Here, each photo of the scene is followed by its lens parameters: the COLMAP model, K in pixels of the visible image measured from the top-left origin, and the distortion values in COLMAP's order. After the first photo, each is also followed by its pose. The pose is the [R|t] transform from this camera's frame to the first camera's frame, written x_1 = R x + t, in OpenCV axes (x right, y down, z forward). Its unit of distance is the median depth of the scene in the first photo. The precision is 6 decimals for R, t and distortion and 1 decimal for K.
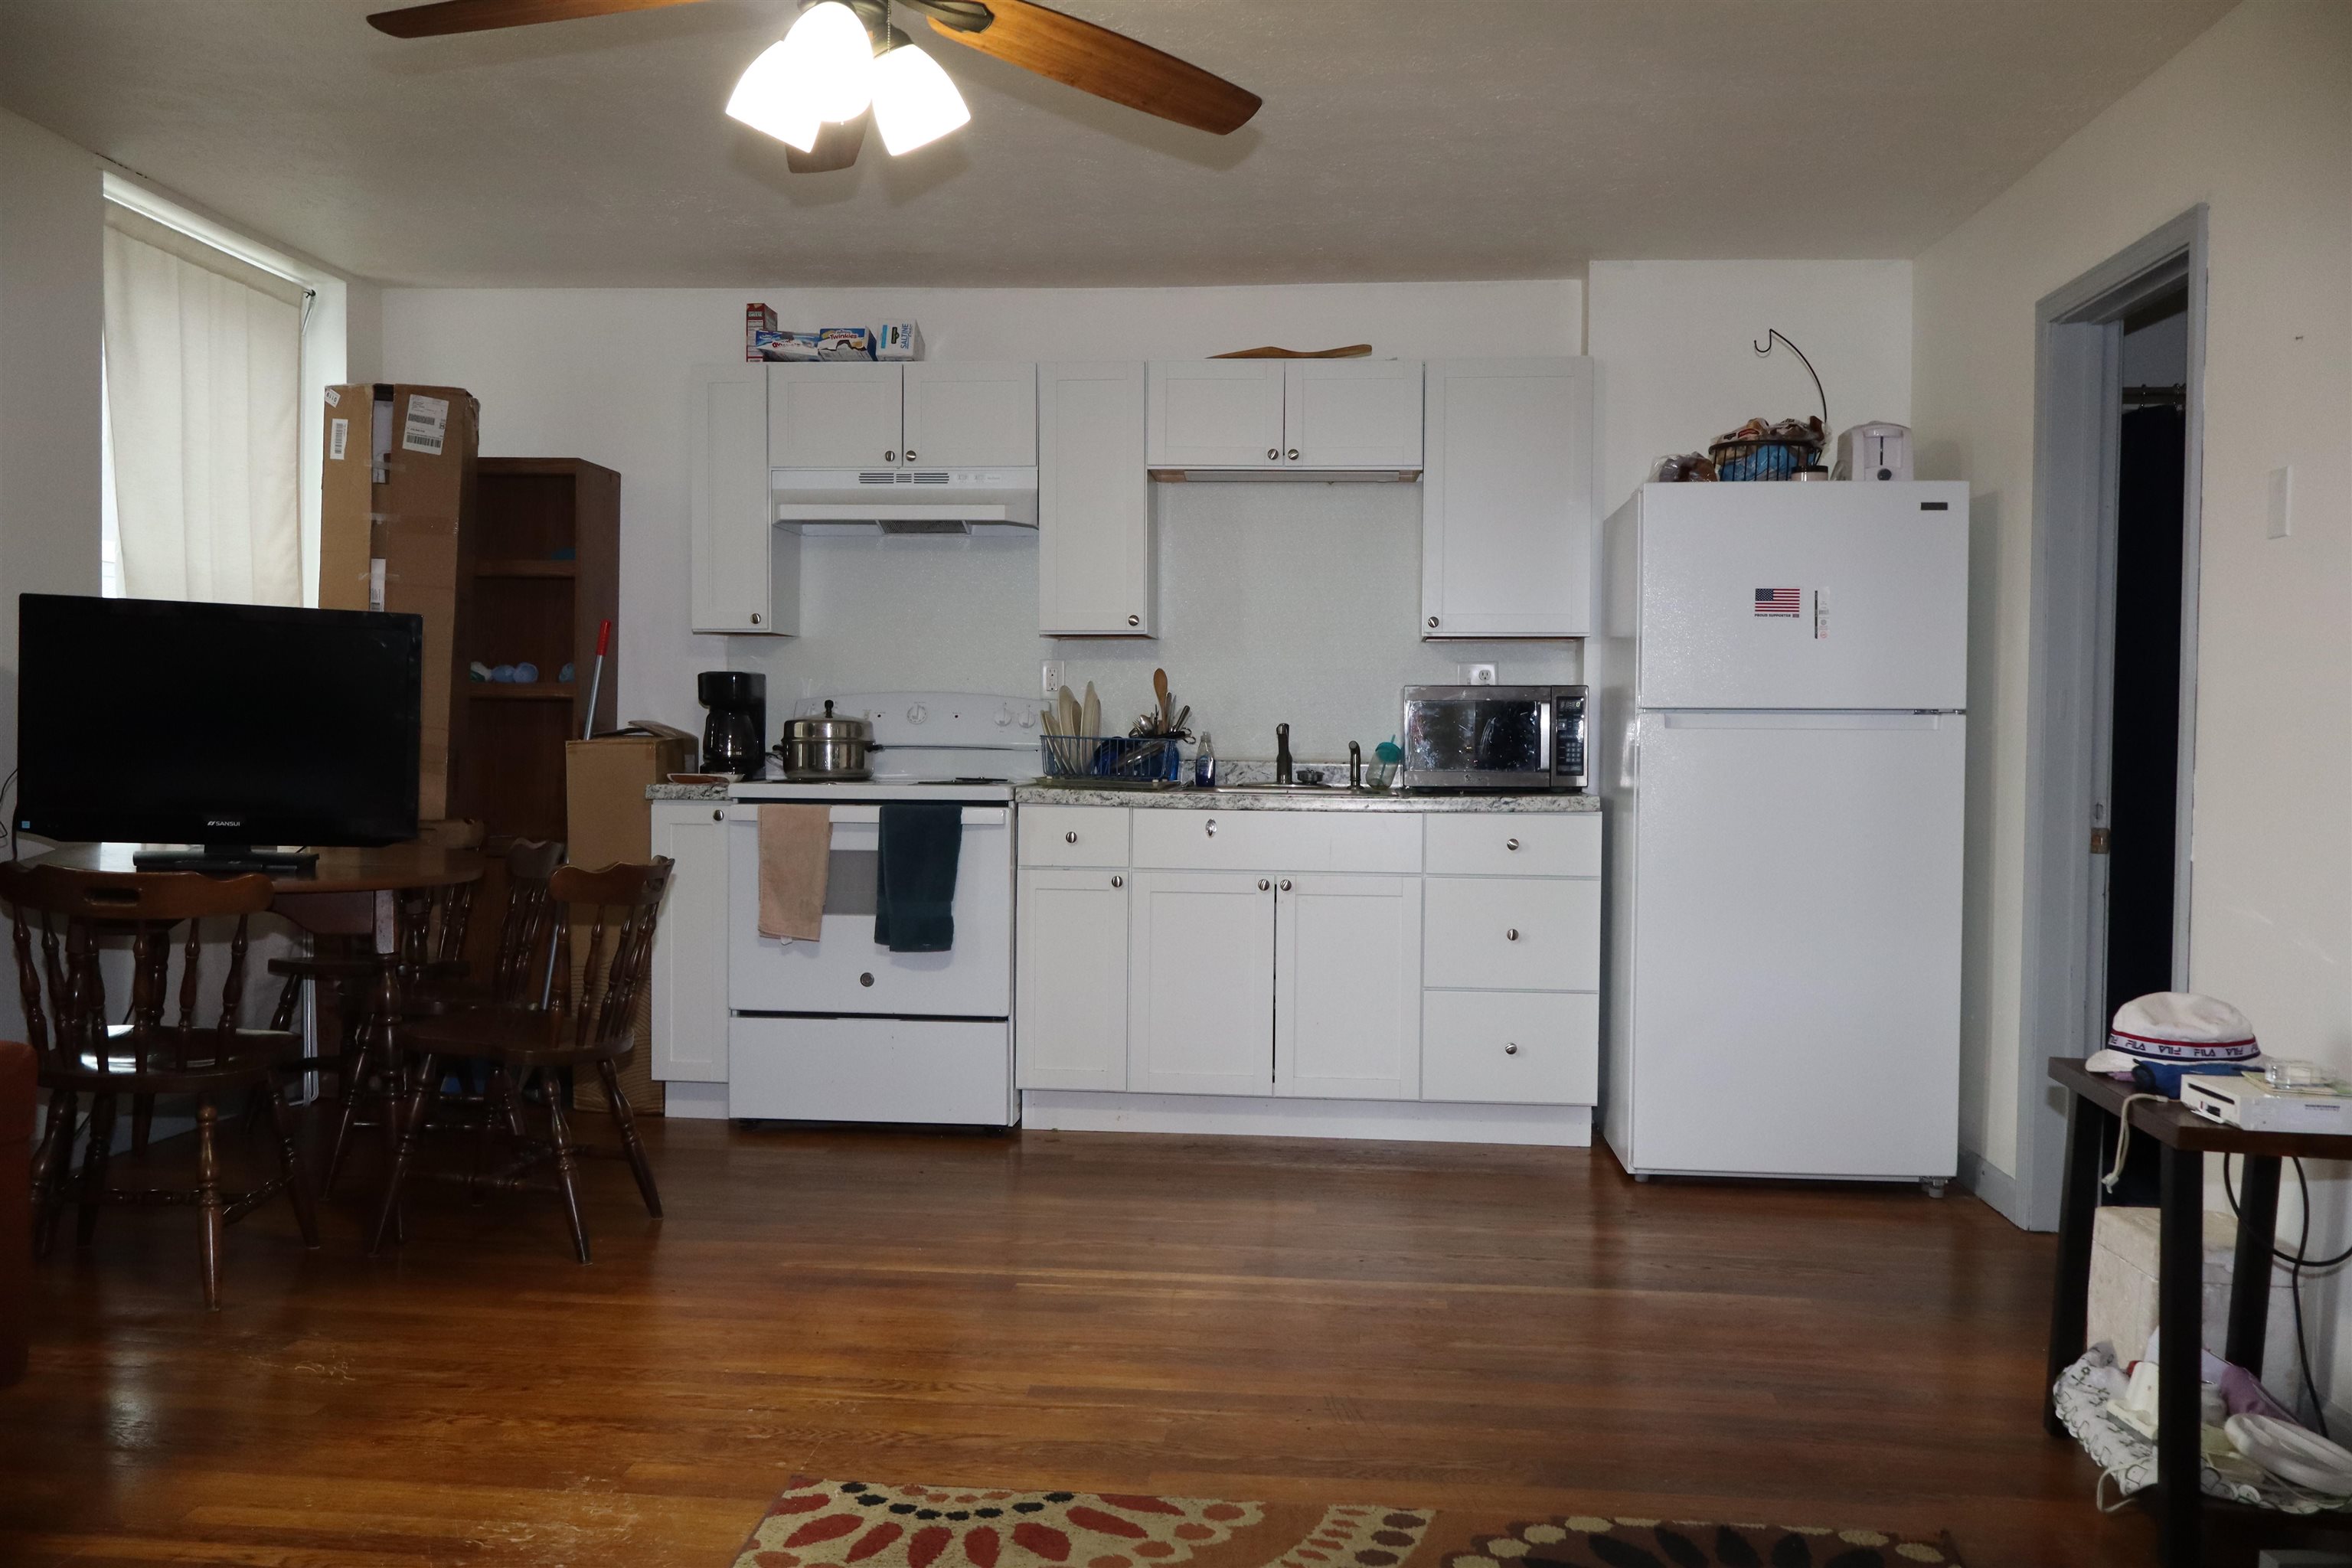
lens RADIAL K [[1960.8, 0, 1175.7], [0, 1960.8, 783.6], [0, 0, 1]] dist [-0.004976, 0.010090]
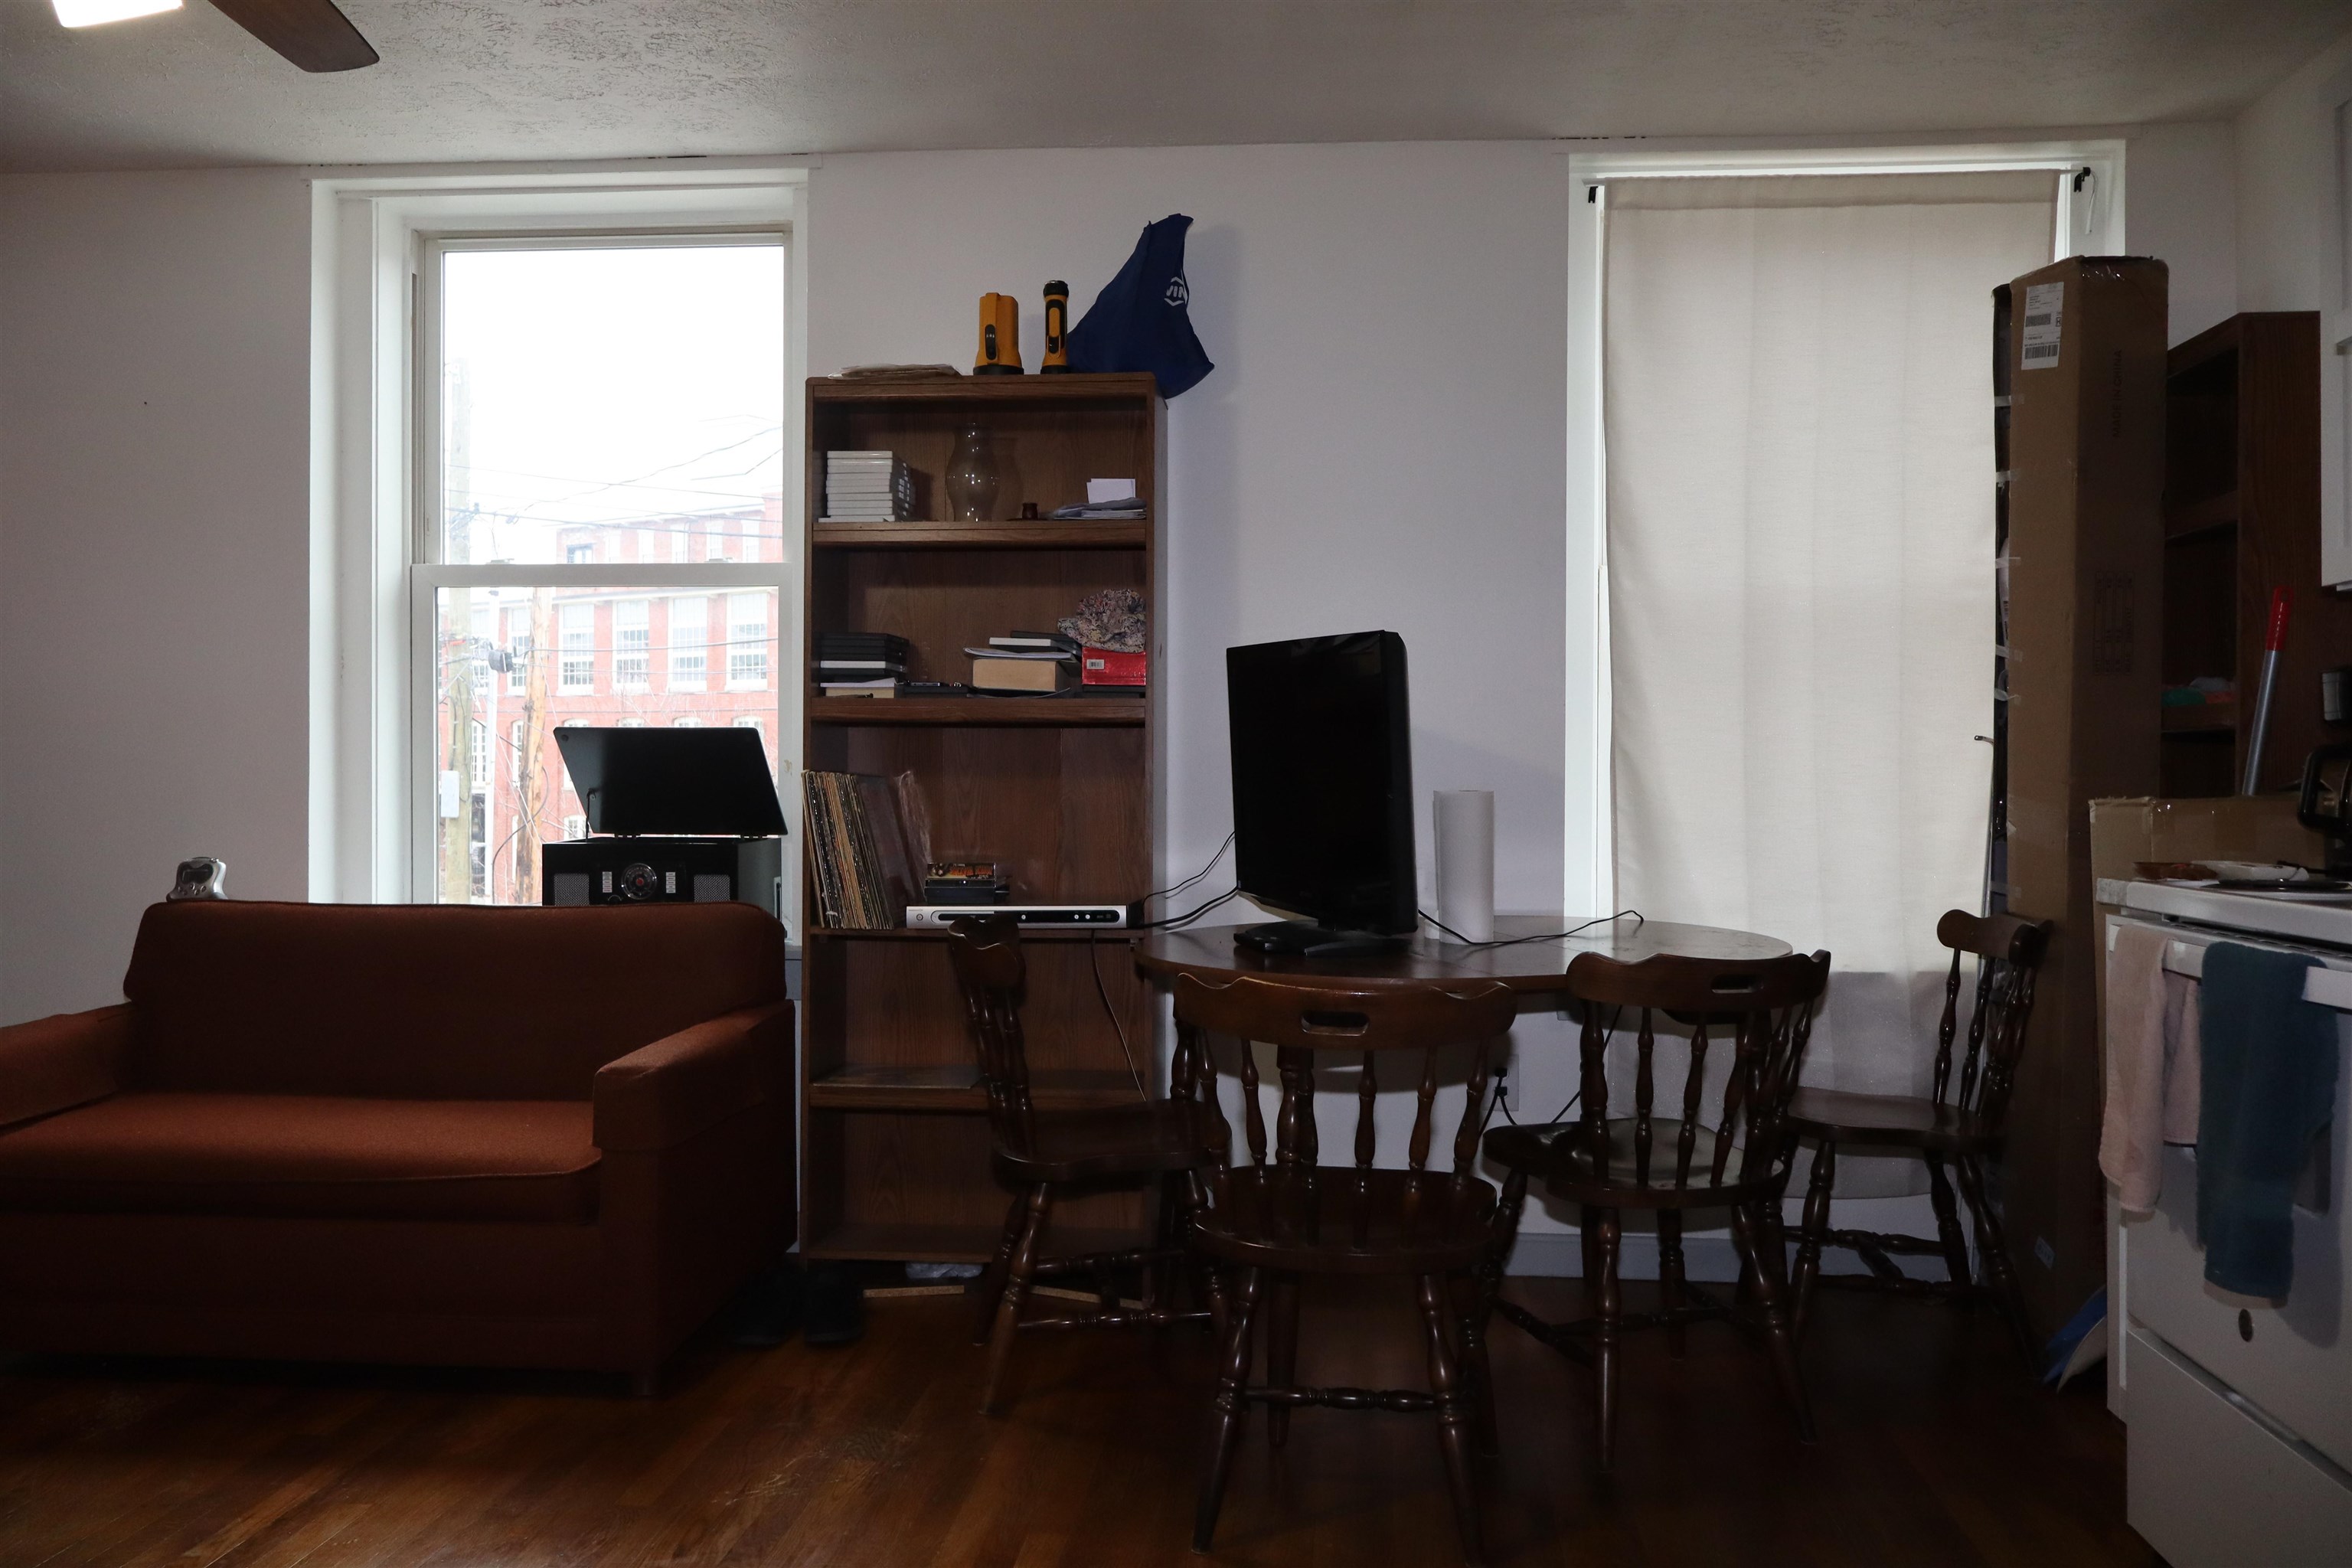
lens RADIAL K [[1960.8, 0, 1176.0], [0, 1960.8, 780.0], [0, 0, 1]] dist [-0.004976, 0.010090]
pose [[-0.013607, -0.011200, -0.999845, 0.308907], [-0.026881, 0.999580, -0.010831, -0.015256], [0.999546, 0.026730, -0.013903, 0.778866]]
